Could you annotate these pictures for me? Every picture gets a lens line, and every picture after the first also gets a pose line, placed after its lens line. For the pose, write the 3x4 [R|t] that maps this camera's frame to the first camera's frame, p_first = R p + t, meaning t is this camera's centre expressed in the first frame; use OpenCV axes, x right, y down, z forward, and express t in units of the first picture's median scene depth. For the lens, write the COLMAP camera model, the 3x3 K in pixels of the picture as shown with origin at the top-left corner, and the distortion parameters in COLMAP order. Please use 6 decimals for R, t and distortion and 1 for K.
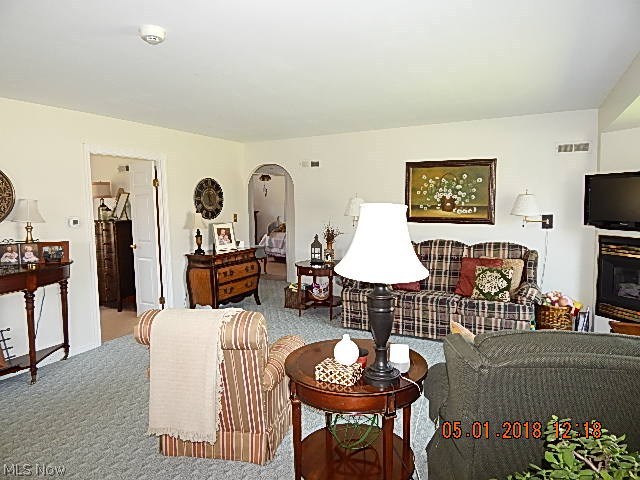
lens RADIAL K [[423.7, 0, 319.6], [0, 423.7, 241.0], [0, 0, 1]] dist [0.007537, 0.000162]
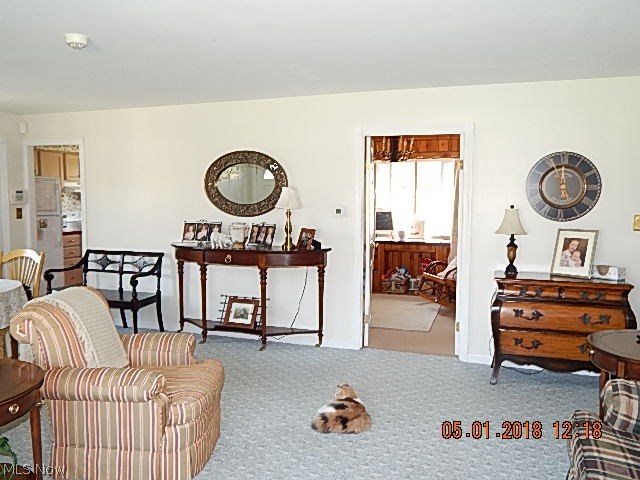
lens RADIAL K [[530.2, 0, 319.7], [0, 530.2, 235.8], [0, 0, 1]] dist [0.006642, -0.000879]
pose [[0.133866, 0.096653, -0.986275, 0.584604], [-0.096141, 0.991805, 0.084145, -0.082970], [0.986325, 0.083558, 0.142061, 0.768825]]
